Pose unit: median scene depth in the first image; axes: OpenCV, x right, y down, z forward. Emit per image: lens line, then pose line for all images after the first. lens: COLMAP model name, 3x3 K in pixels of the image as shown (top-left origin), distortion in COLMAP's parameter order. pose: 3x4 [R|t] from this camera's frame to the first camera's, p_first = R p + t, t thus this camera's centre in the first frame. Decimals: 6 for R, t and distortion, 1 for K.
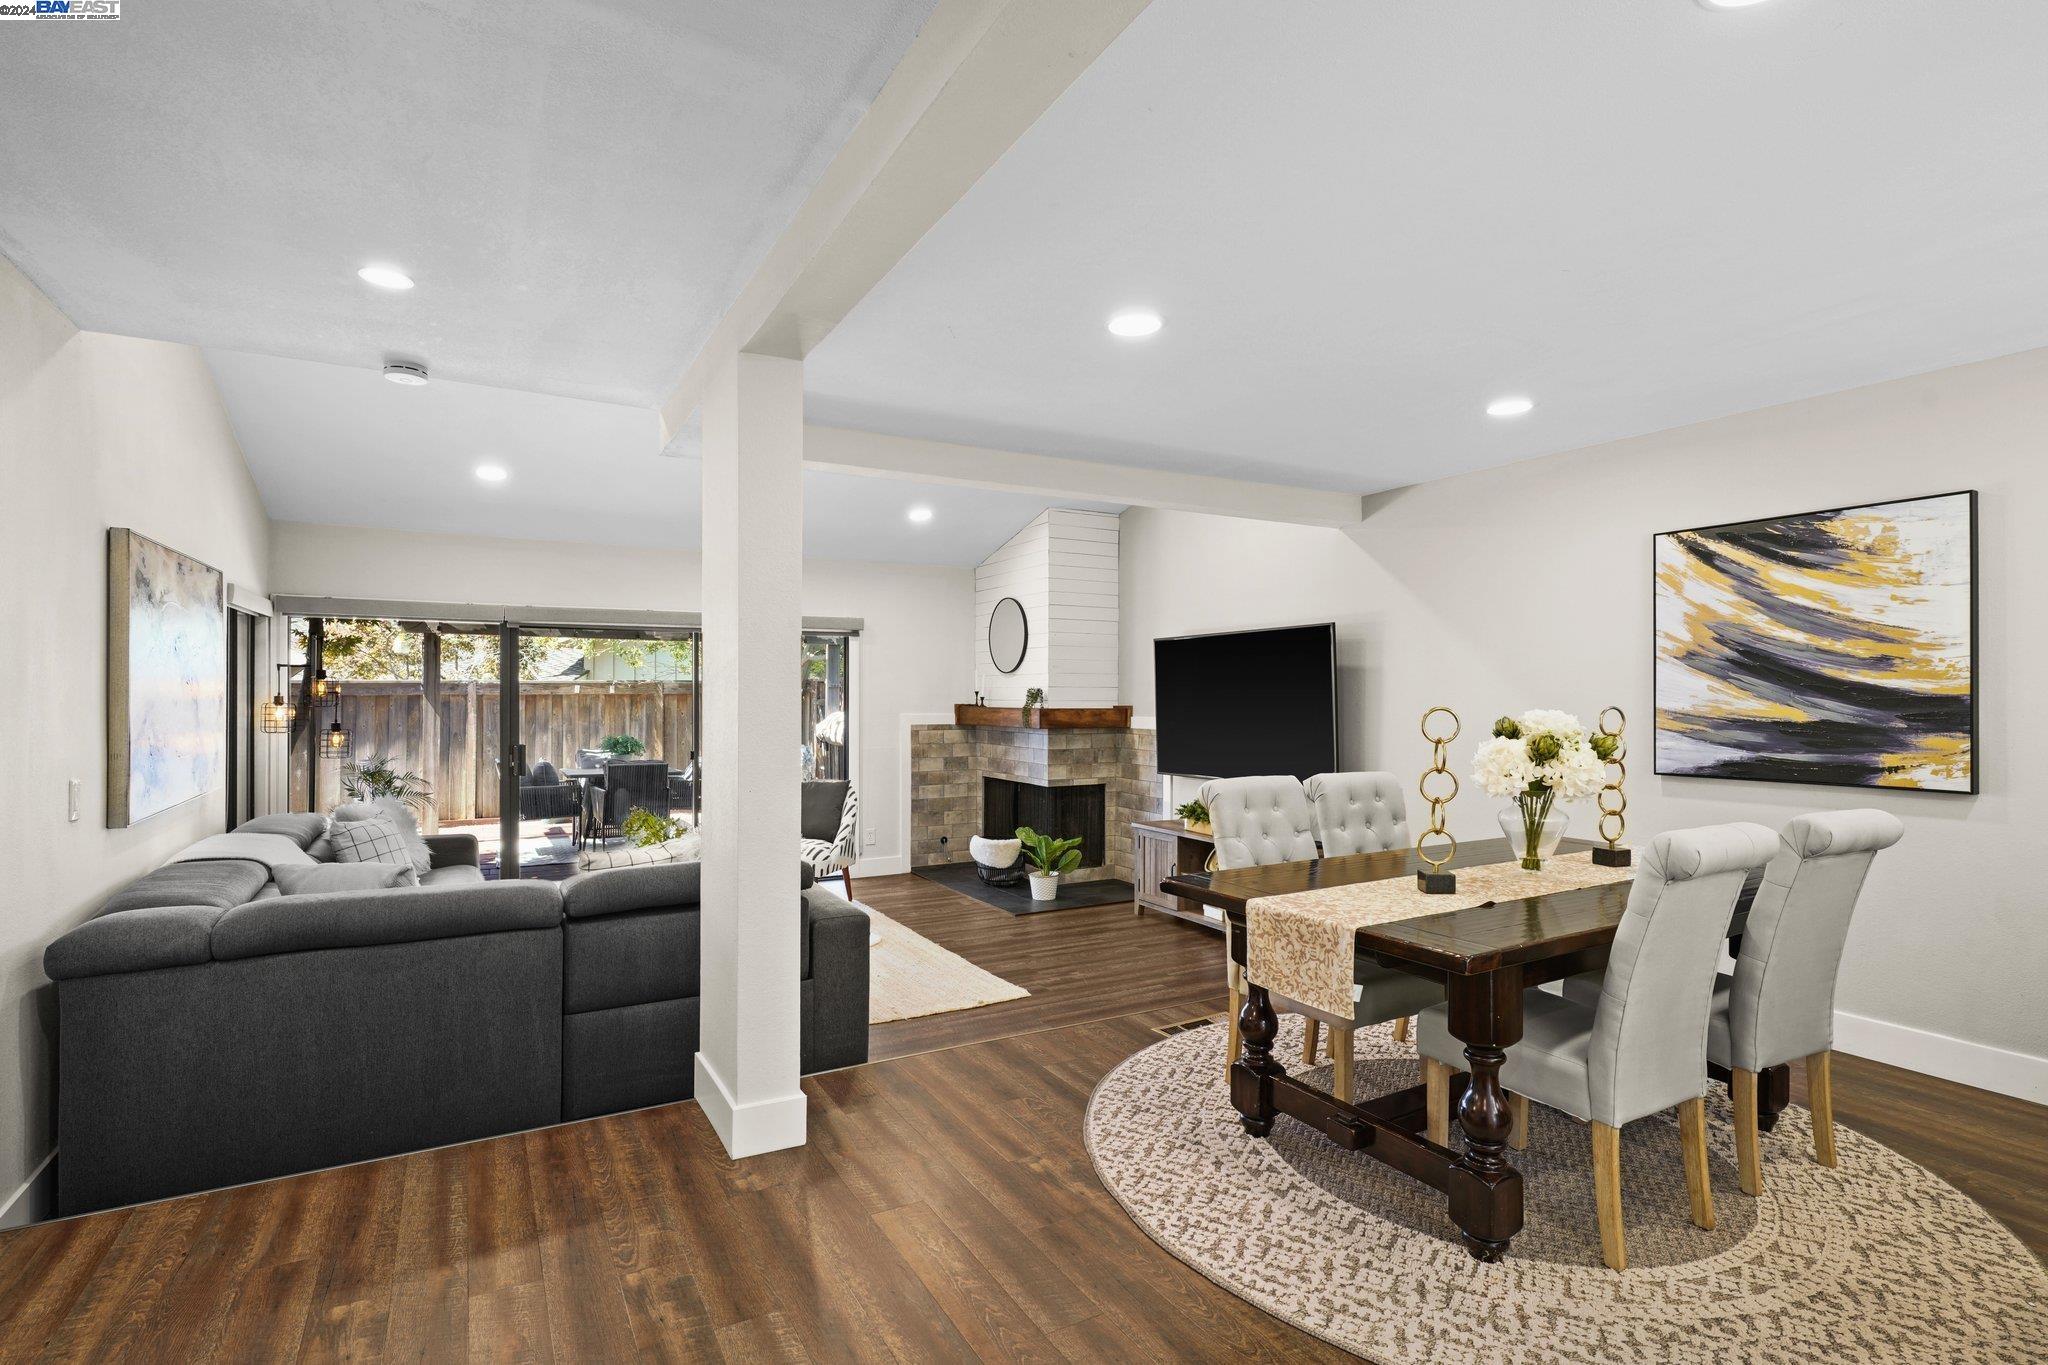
lens RADIAL K [[986.6, 0, 1021.2], [0, 986.6, 687.9], [0, 0, 1]] dist [0.005688, -0.000221]
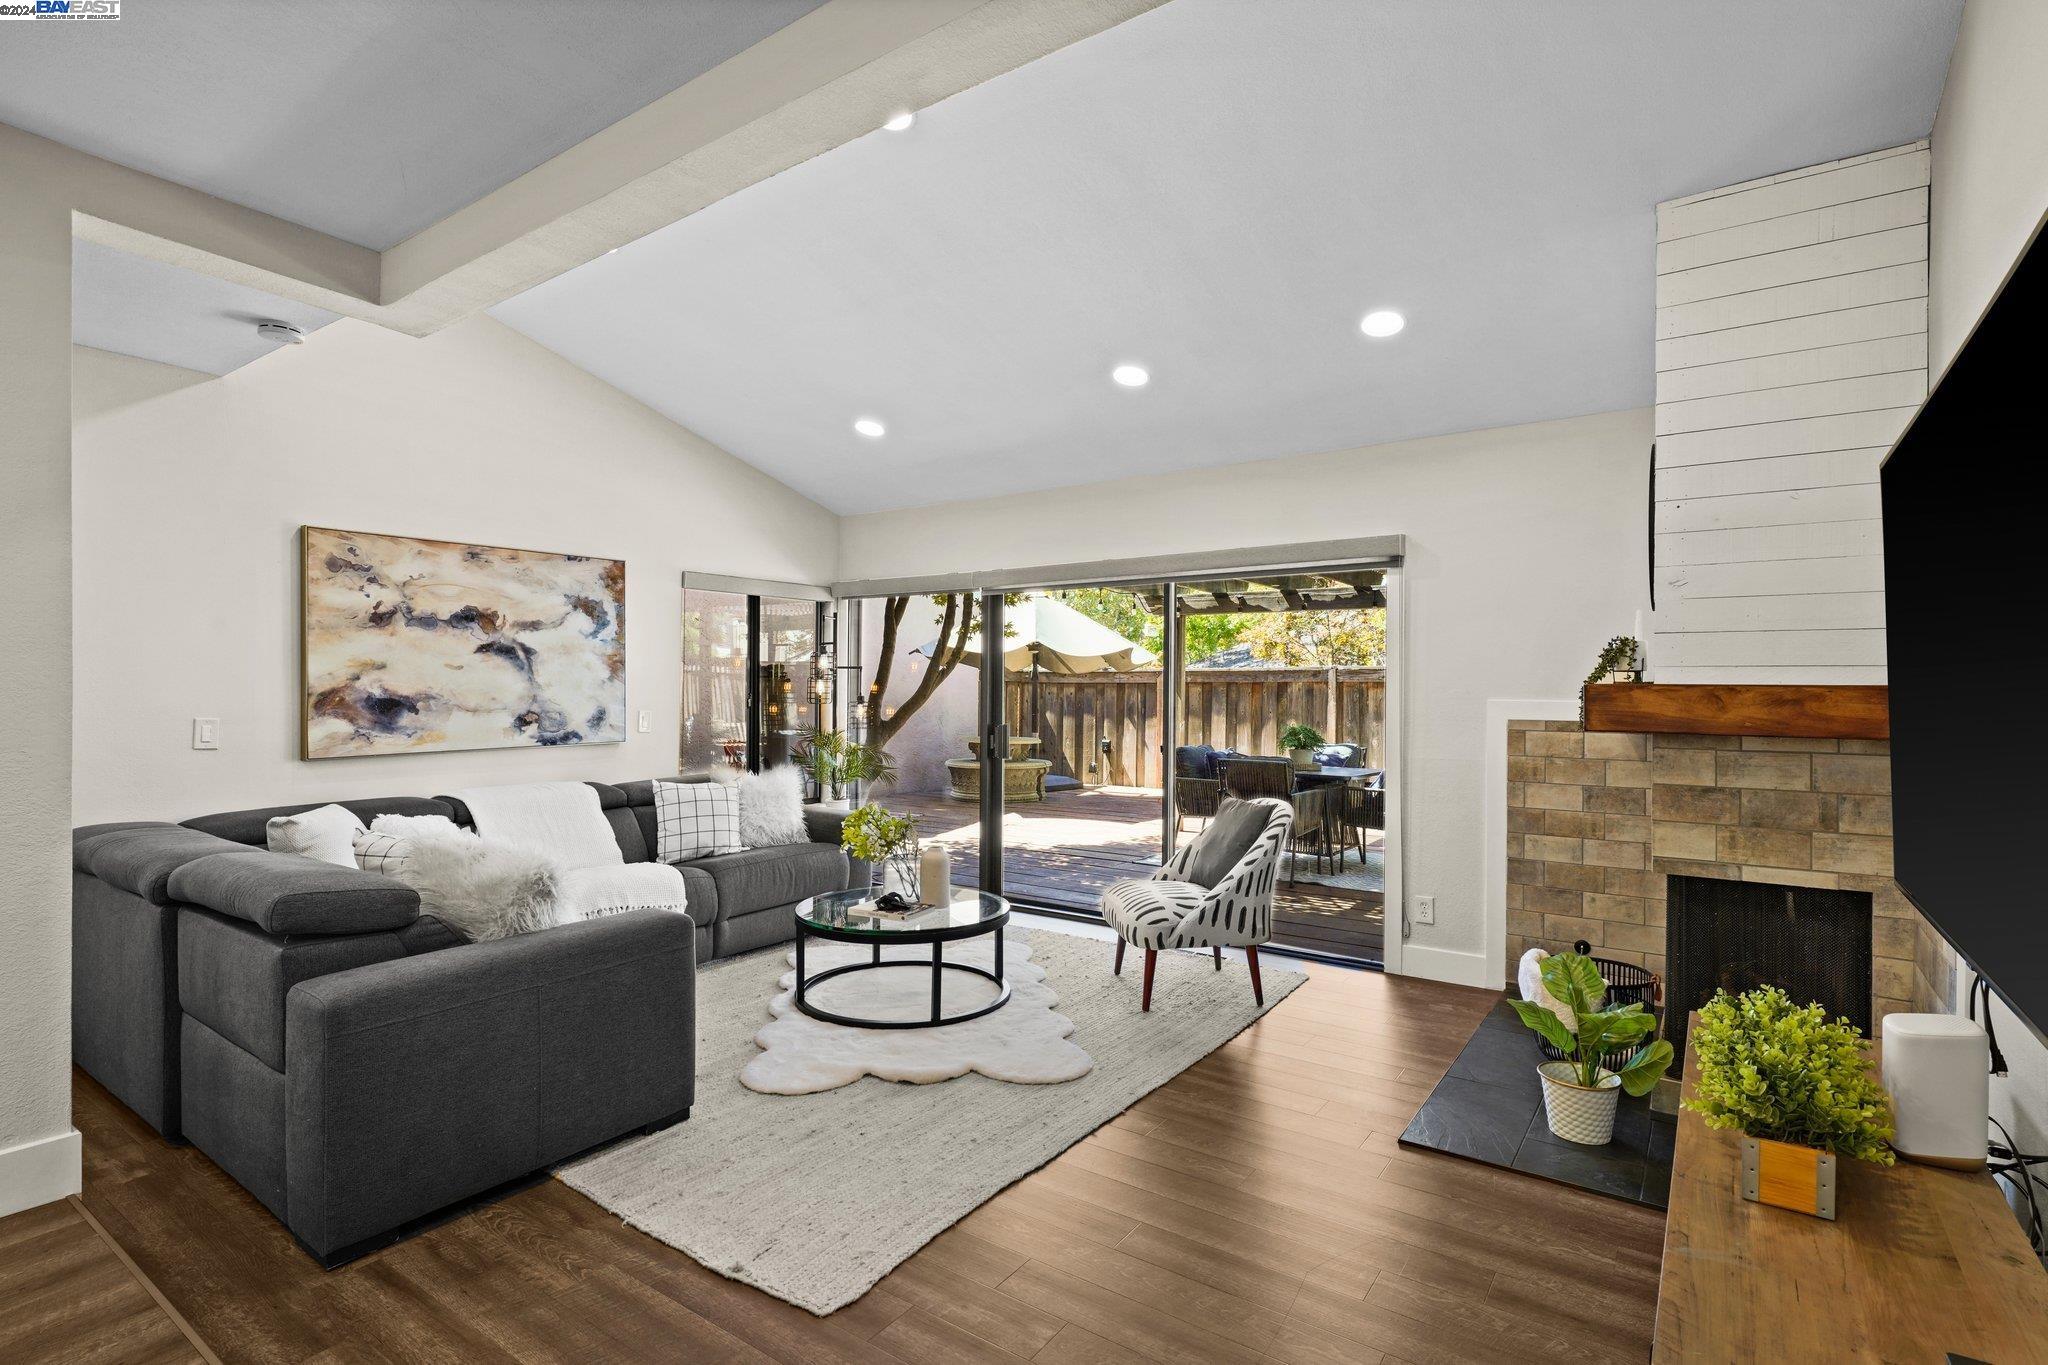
lens RADIAL K [[986.6, 0, 1028.4], [0, 986.6, 688.4], [0, 0, 1]] dist [0.005688, -0.000221]
pose [[0.435936, 0.000391, -0.899978, 0.284214], [0.001061, 0.999999, 0.000948, 0.021072], [0.899977, -0.001368, 0.435935, 0.568173]]
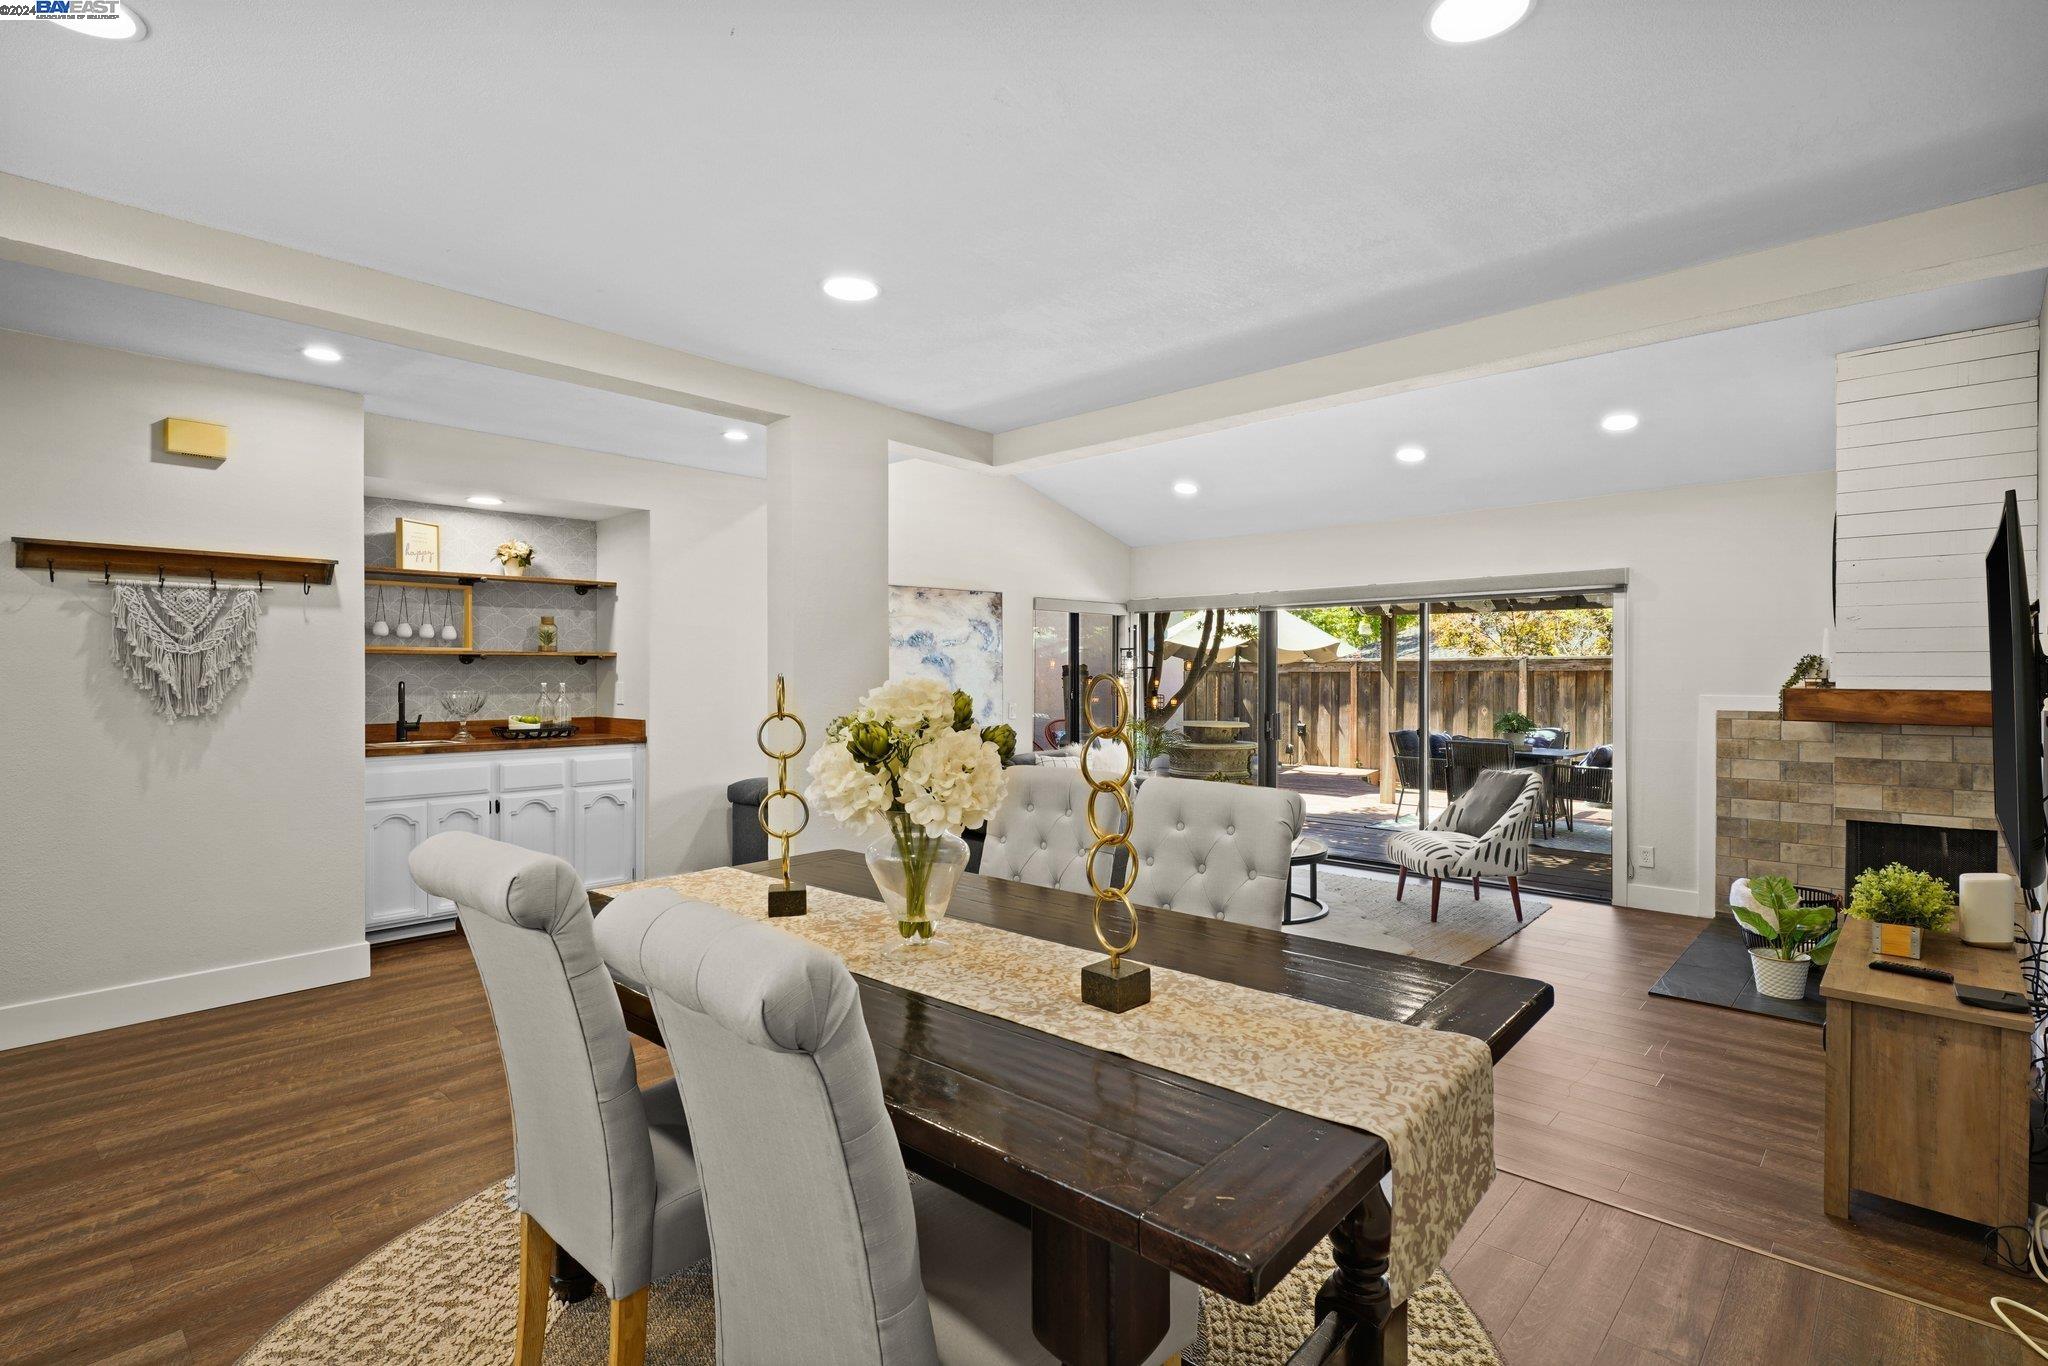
lens RADIAL K [[986.6, 0, 1029.7], [0, 986.6, 676.4], [0, 0, 1]] dist [0.005688, -0.000221]
pose [[0.313352, 0.003027, -0.949632, 0.440154], [0.007278, 0.999958, 0.005589, 0.006110], [0.949609, -0.008662, 0.313316, 0.336438]]
